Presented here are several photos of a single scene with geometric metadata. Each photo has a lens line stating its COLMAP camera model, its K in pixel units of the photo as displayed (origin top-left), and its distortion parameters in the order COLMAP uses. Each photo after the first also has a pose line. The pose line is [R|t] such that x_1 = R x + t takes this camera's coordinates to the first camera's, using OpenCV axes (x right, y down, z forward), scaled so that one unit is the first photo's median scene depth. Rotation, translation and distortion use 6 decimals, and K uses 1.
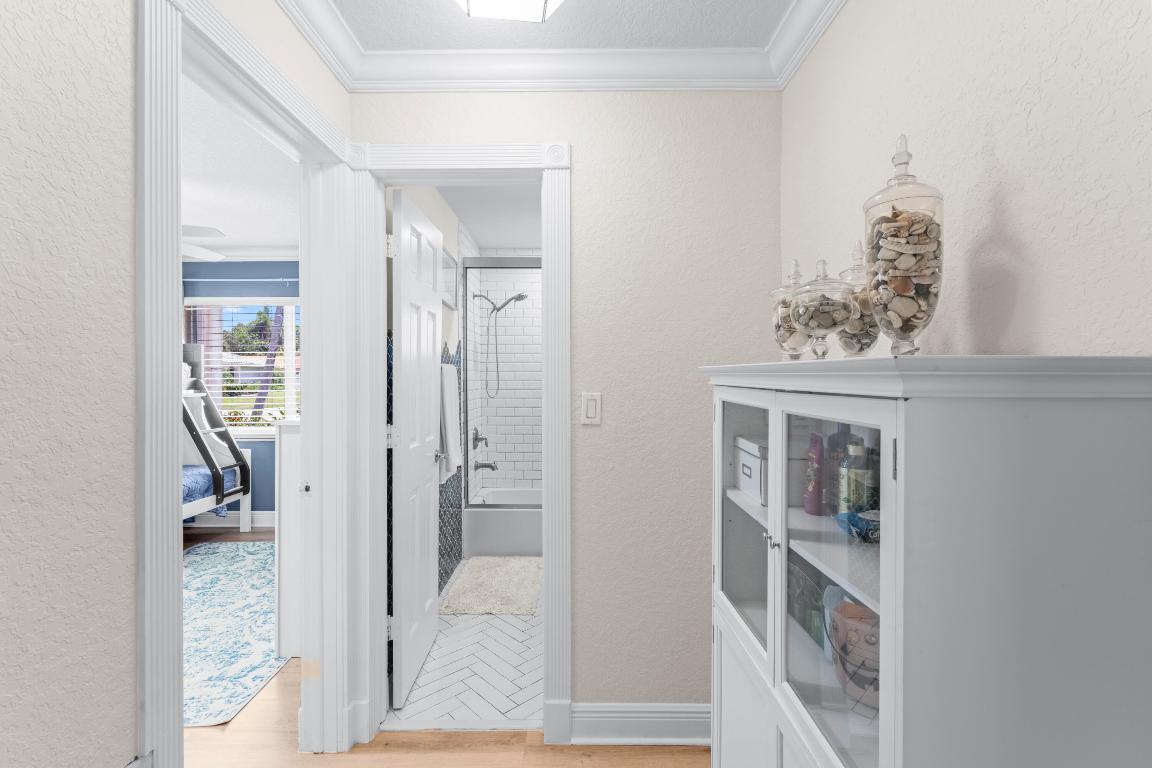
lens RADIAL K [[529.1, 0, 579.9], [0, 529.1, 379.1], [0, 0, 1]] dist [-0.004380, 0.002056]
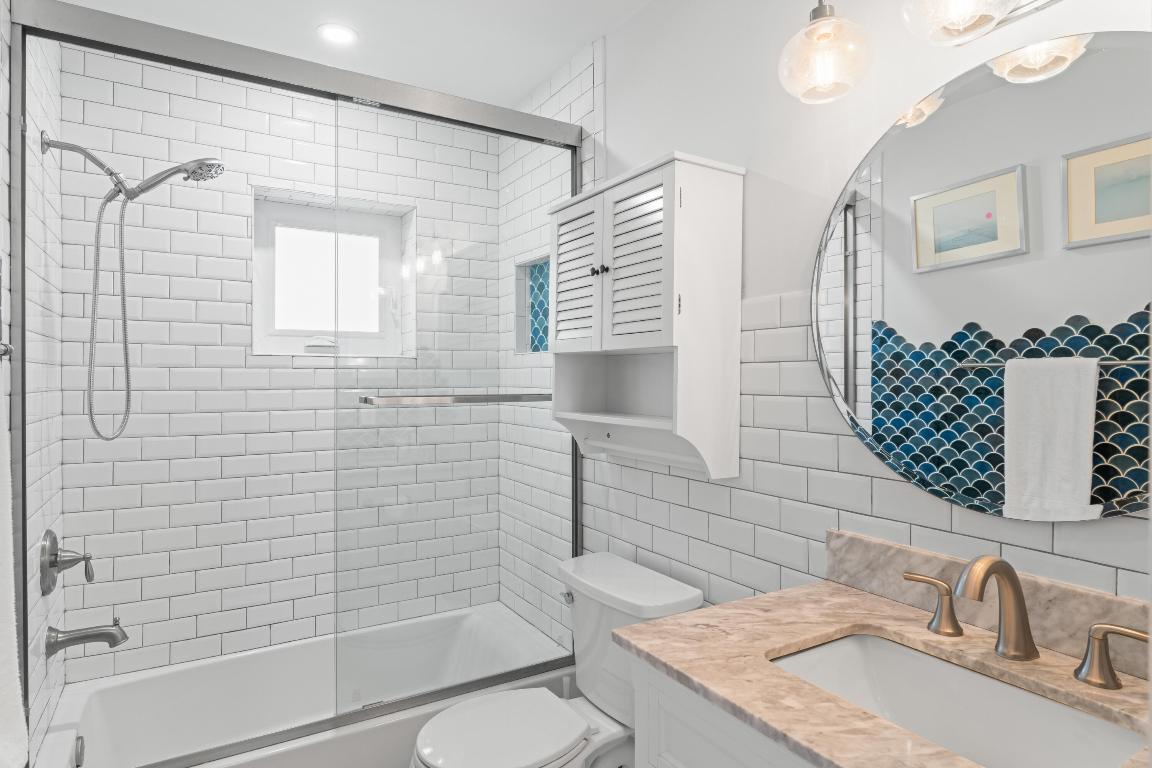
lens RADIAL K [[640.4, 0, 574.7], [0, 640.4, 375.7], [0, 0, 1]] dist [0.001813, 0.000596]
pose [[0.855616, 0.002108, 0.517607, -0.122131], [0.004730, 0.999918, -0.011891, -0.000660], [-0.517590, 0.012623, 0.855536, 0.473210]]
